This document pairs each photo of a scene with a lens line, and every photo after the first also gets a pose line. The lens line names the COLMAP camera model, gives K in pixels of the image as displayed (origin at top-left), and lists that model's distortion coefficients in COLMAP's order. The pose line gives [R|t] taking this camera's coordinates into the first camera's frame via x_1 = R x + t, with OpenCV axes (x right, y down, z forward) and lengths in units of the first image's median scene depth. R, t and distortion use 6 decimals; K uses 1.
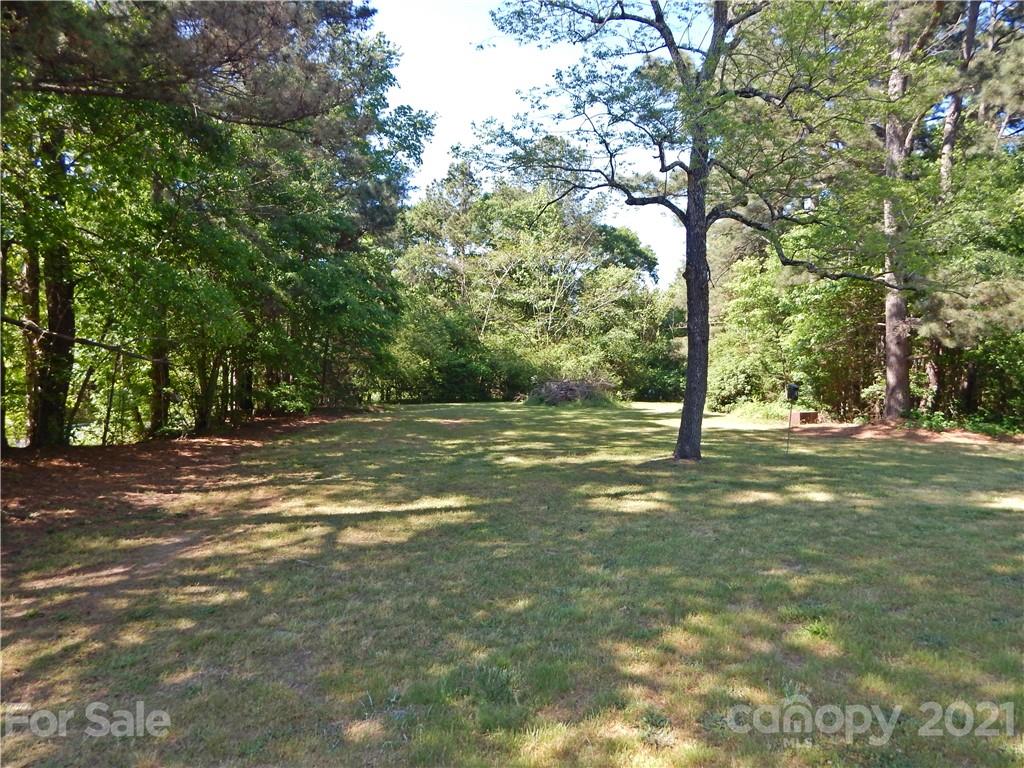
lens RADIAL K [[689.8, 0, 512.0], [0, 689.8, 384.0], [0, 0, 1]] dist [0.005036, -0.002689]
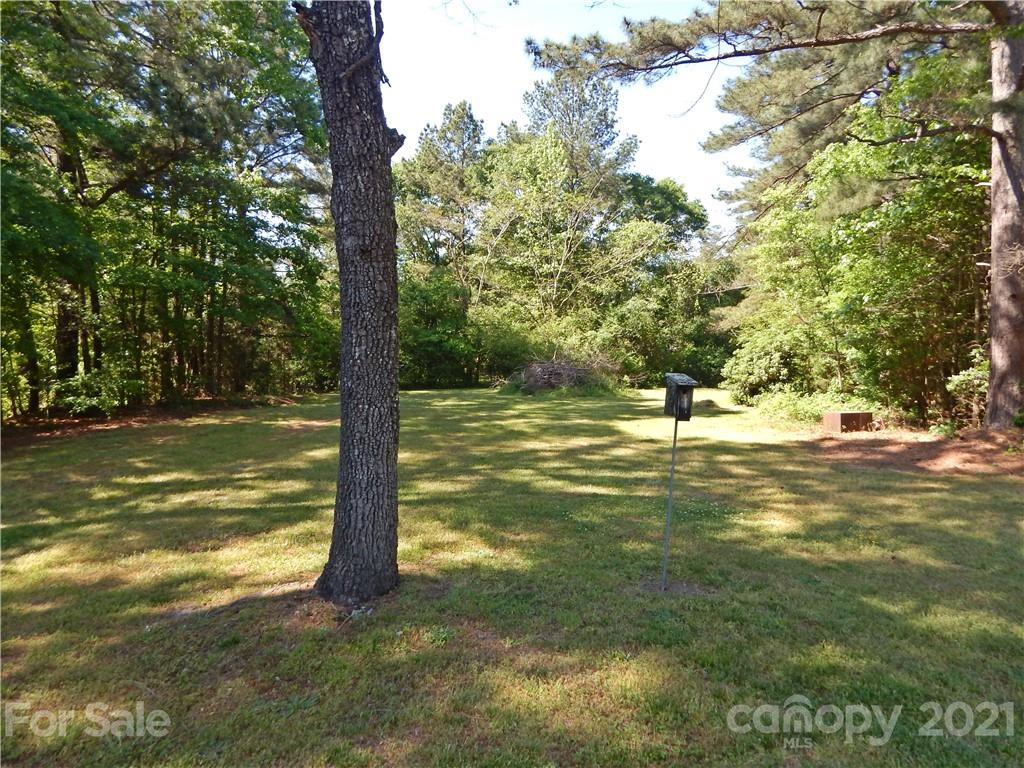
lens RADIAL K [[689.8, 0, 512.0], [0, 689.8, 384.0], [0, 0, 1]] dist [0.005036, -0.002689]
pose [[0.992852, 0.000611, -0.119353, 0.147103], [0.002757, 0.999602, 0.028058, -0.002637], [0.119323, -0.028187, 0.992455, 0.260366]]
